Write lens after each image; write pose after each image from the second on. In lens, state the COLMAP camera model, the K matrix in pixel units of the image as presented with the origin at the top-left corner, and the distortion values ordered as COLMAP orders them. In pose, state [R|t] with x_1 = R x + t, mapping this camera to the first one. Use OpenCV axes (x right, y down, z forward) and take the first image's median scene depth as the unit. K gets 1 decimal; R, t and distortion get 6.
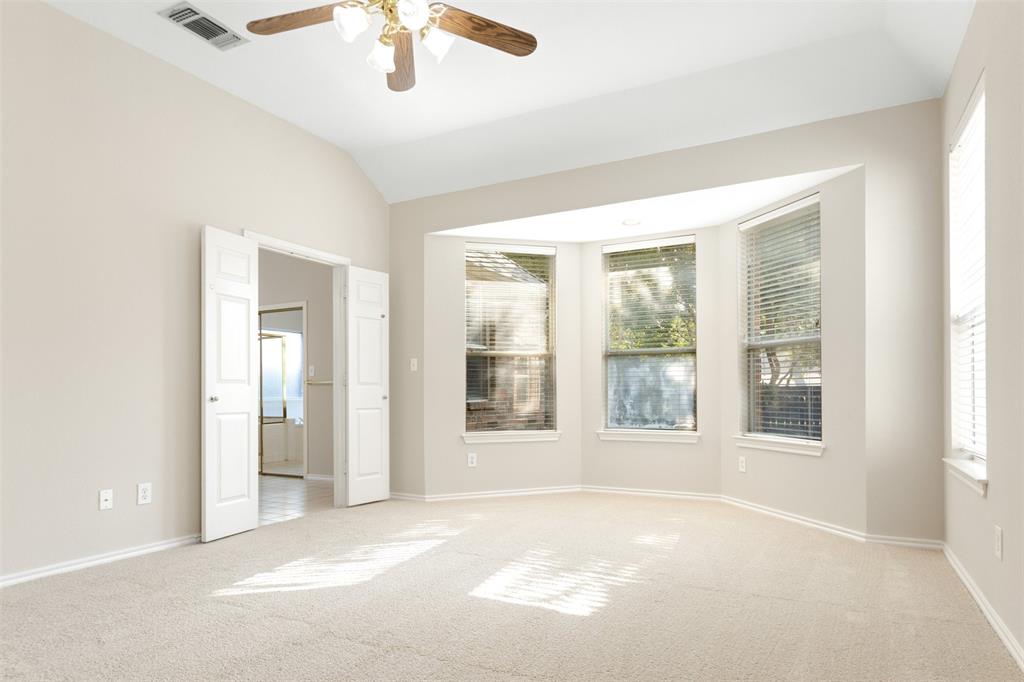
lens RADIAL K [[621.4, 0, 497.4], [0, 621.4, 387.2], [0, 0, 1]] dist [-0.003657, 0.003959]
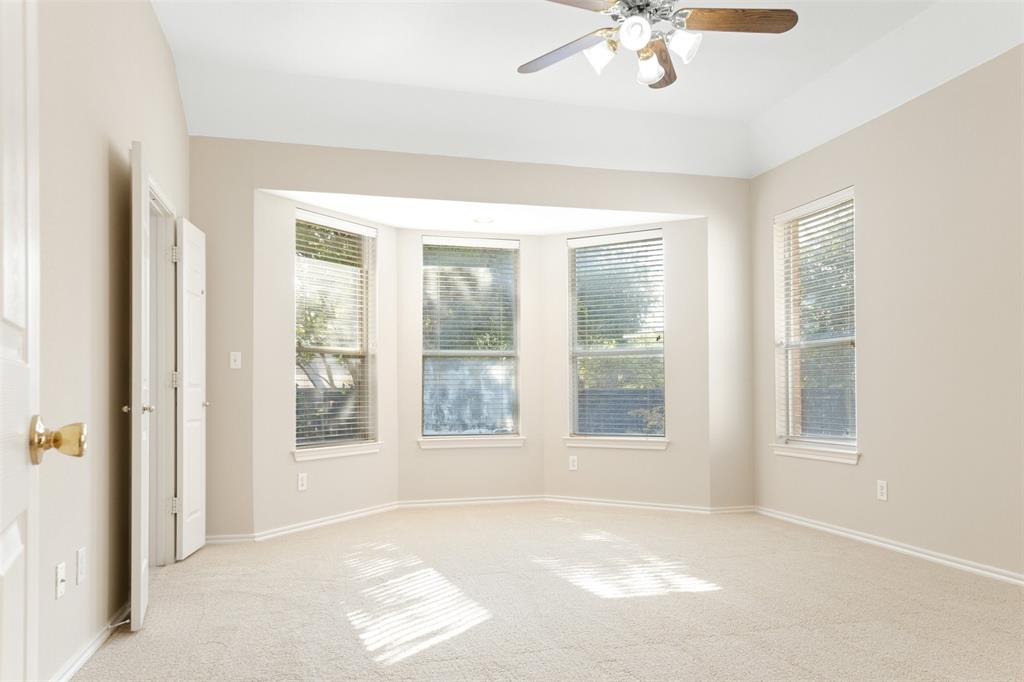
lens RADIAL K [[754.4, 0, 515.9], [0, 754.4, 384.3], [0, 0, 1]] dist [0.003715, 0.005898]
pose [[0.717907, 0.008060, 0.696092, -0.519463], [-0.004497, 0.999966, -0.006940, -0.002395], [-0.696124, 0.001852, 0.717919, 0.114440]]
